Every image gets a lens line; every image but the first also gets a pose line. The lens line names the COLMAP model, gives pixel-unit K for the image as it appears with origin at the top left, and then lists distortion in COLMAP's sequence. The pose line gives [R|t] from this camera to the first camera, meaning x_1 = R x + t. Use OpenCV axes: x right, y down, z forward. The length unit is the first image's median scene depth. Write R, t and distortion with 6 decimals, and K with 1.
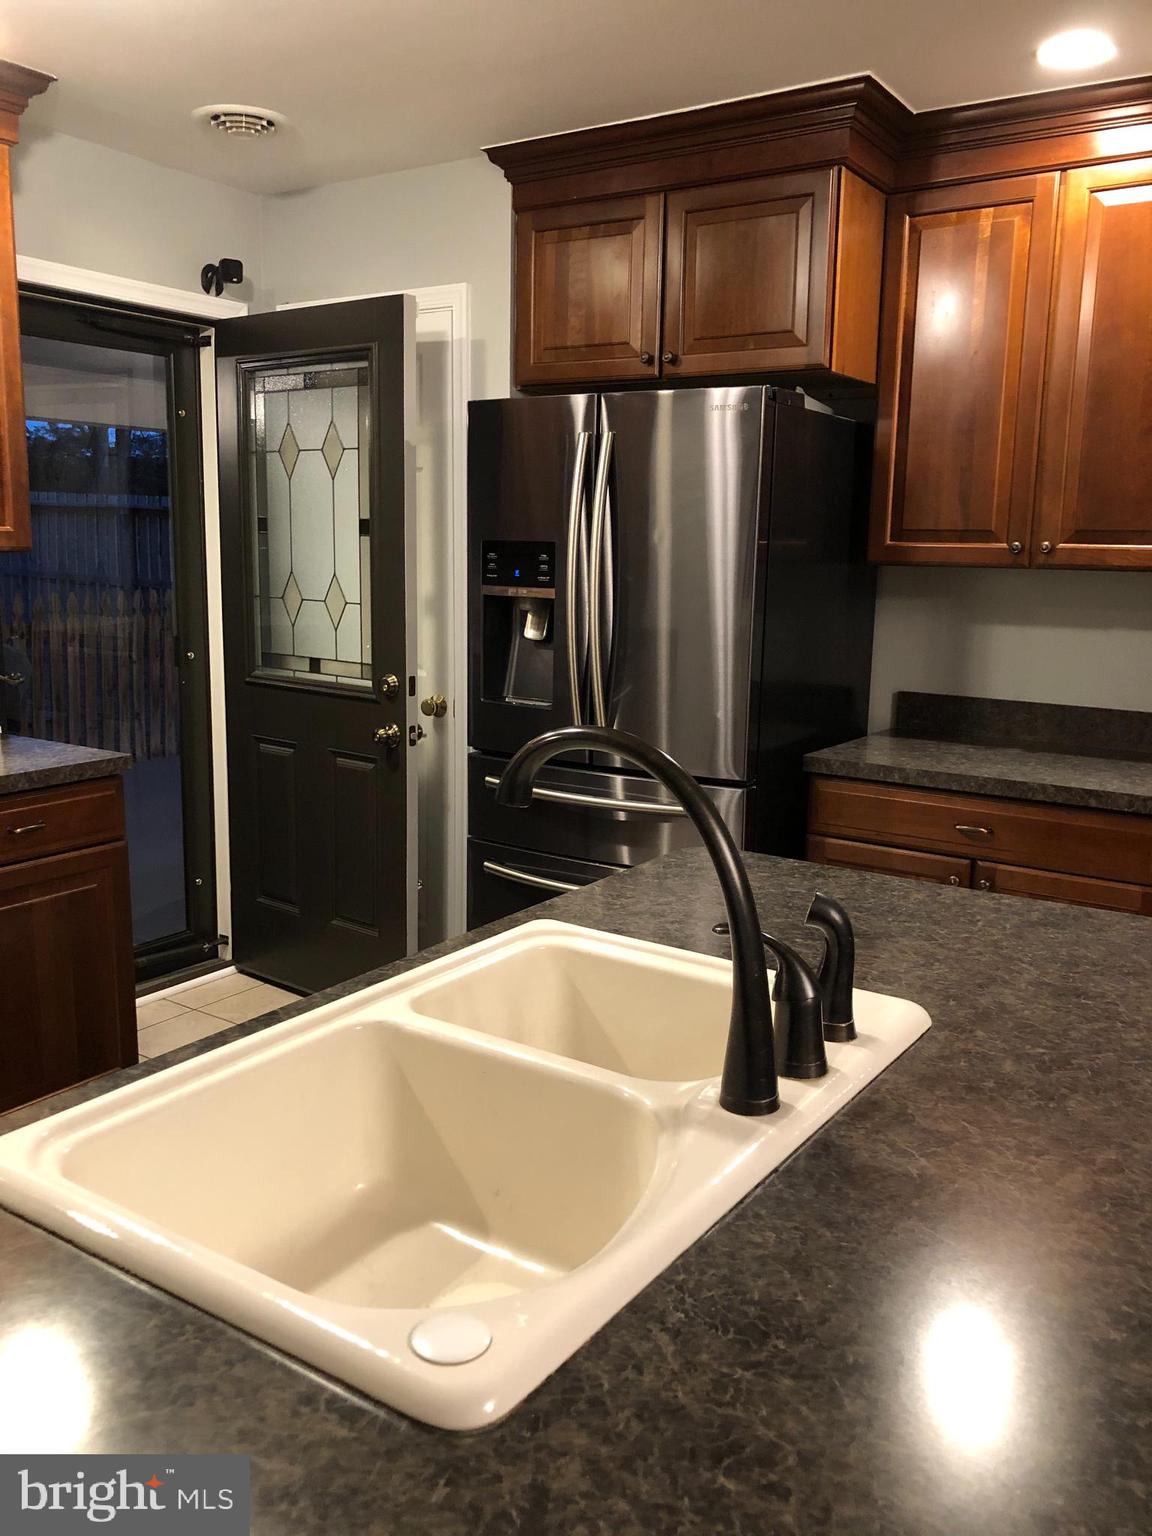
lens RADIAL K [[1235.2, 0, 586.5], [0, 1235.2, 768.8], [0, 0, 1]] dist [0.021214, -0.037918]
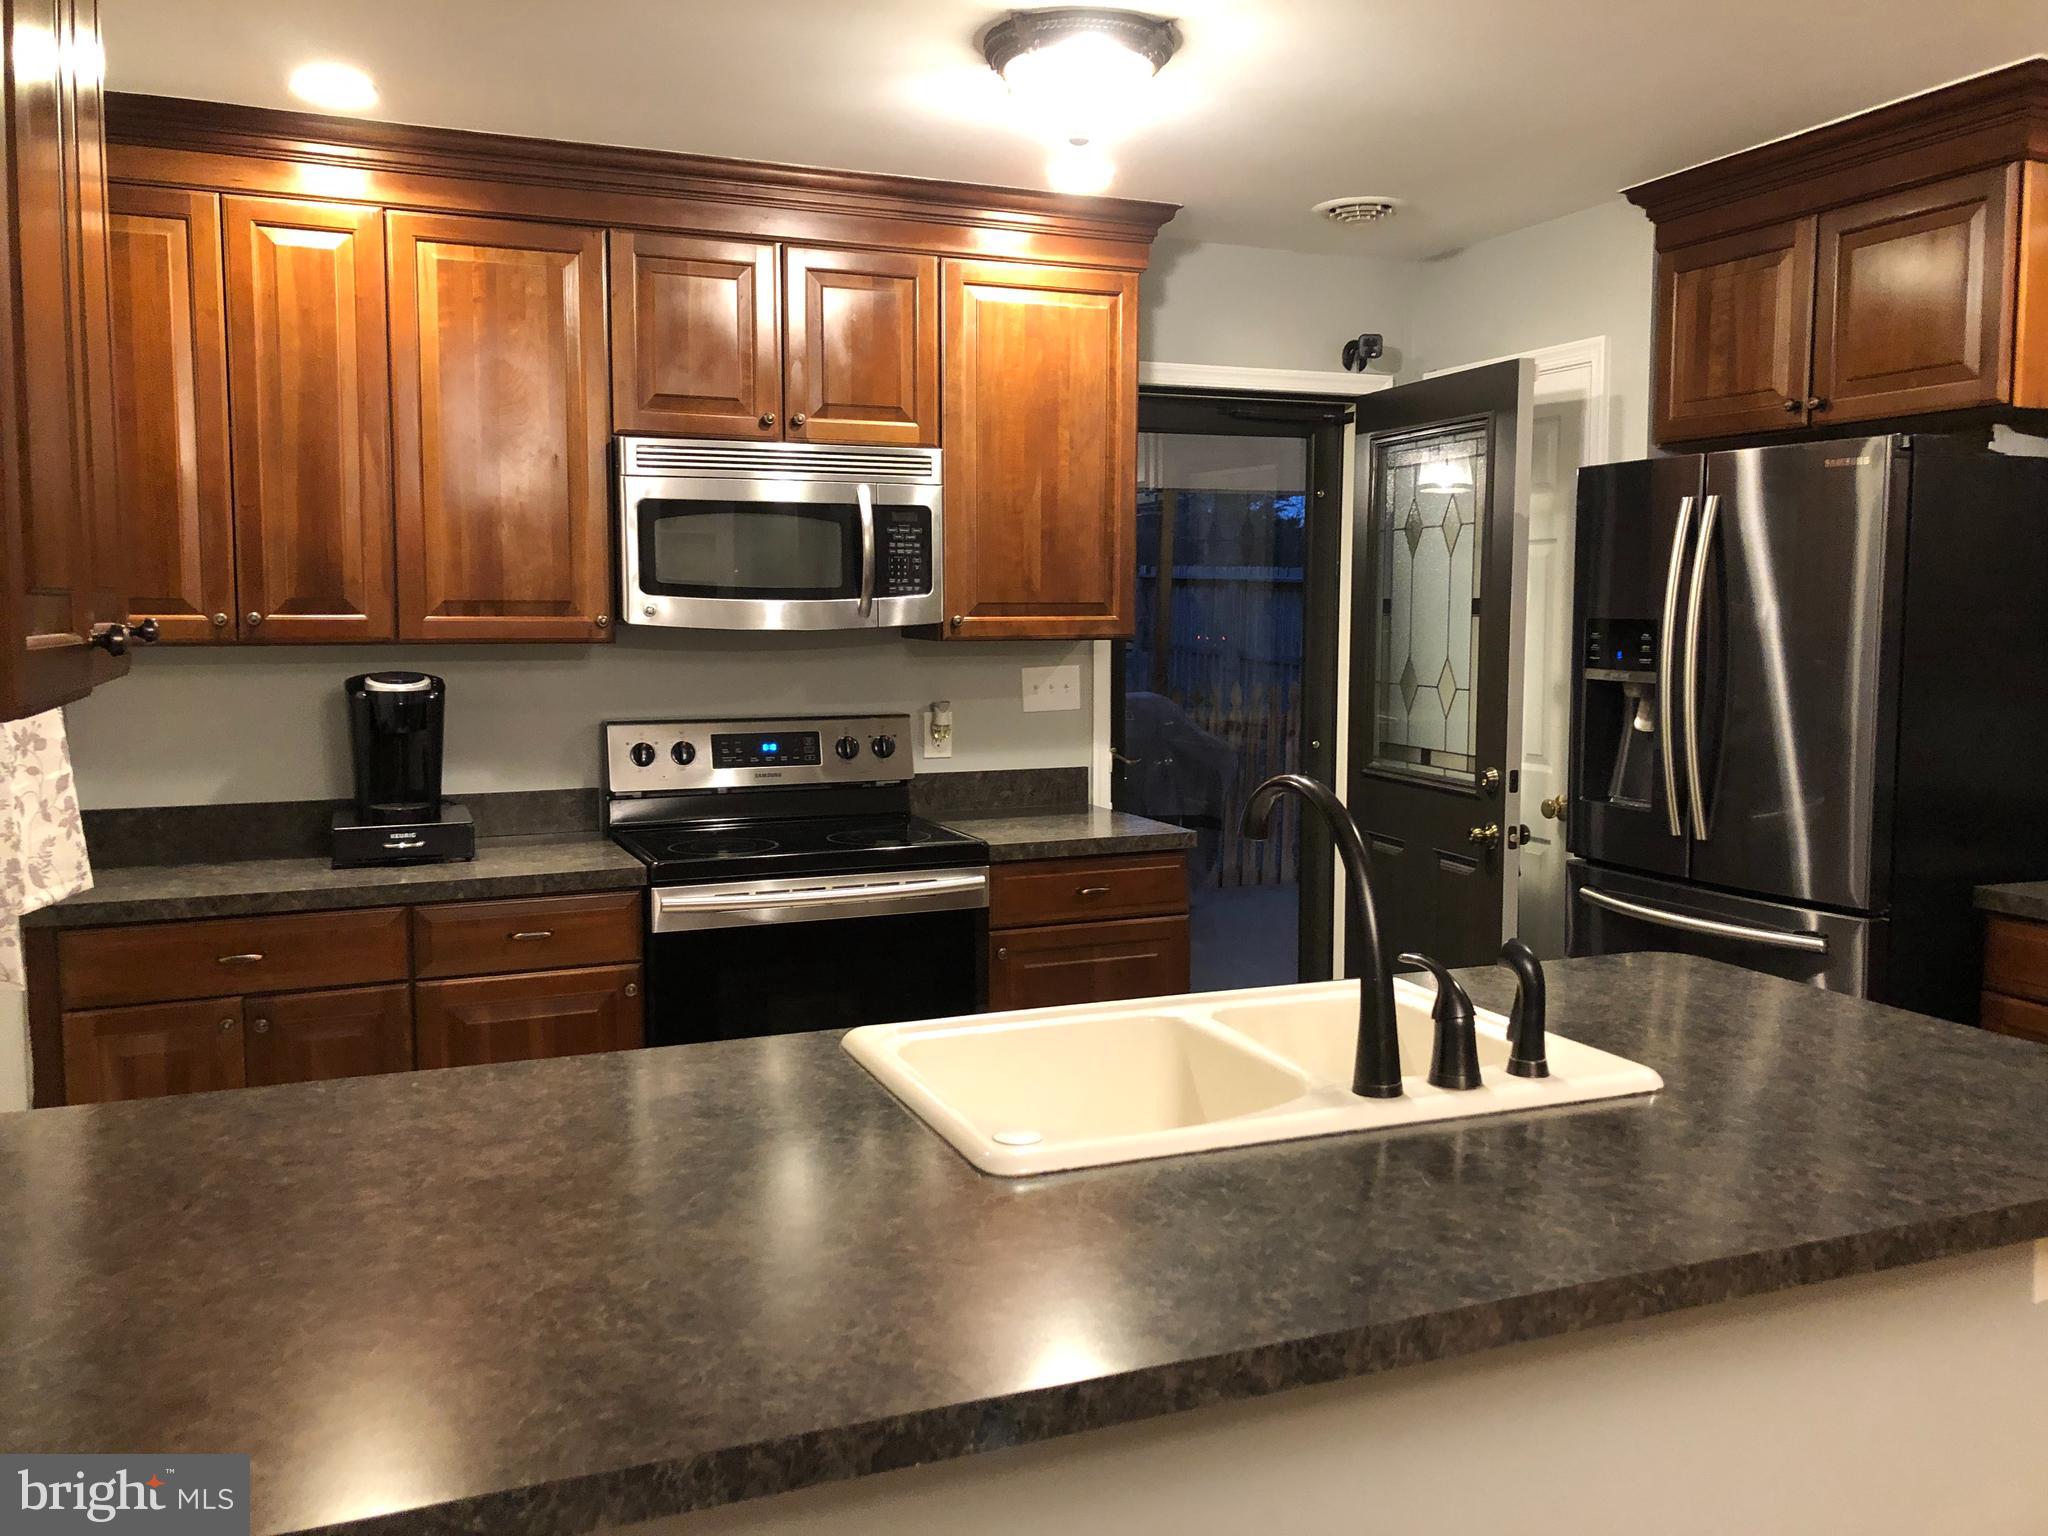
lens RADIAL K [[1646.9, 0, 1044.5], [0, 1646.9, 757.9], [0, 0, 1]] dist [0.021214, -0.037918]
pose [[0.827360, 0.033974, -0.560644, 0.256407], [-0.087974, 0.993688, -0.069609, 0.029894], [0.554740, 0.106914, 0.825126, -0.180085]]
